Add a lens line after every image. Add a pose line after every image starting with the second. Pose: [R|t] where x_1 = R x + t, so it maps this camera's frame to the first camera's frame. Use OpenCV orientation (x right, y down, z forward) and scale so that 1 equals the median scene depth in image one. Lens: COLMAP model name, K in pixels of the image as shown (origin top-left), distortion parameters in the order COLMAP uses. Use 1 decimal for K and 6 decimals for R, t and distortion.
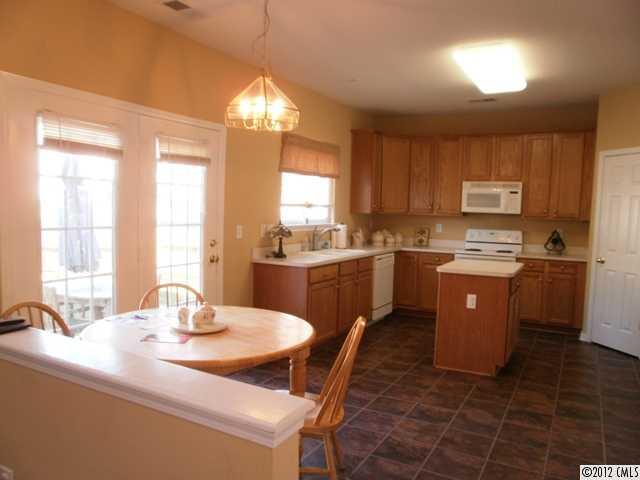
lens RADIAL K [[484.9, 0, 320.0], [0, 484.9, 240.0], [0, 0, 1]] dist [-0.222768, 0.273030]
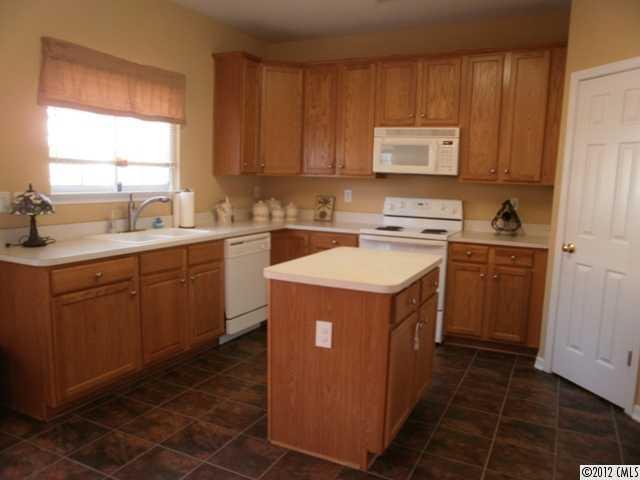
lens RADIAL K [[503.8, 0, 320.0], [0, 503.8, 240.0], [0, 0, 1]] dist [-0.325897, 0.492340]
pose [[0.998602, -0.005299, 0.052586, 0.195988], [0.002103, 0.998157, 0.060654, -0.006080], [-0.052810, -0.060459, 0.996773, 0.310741]]
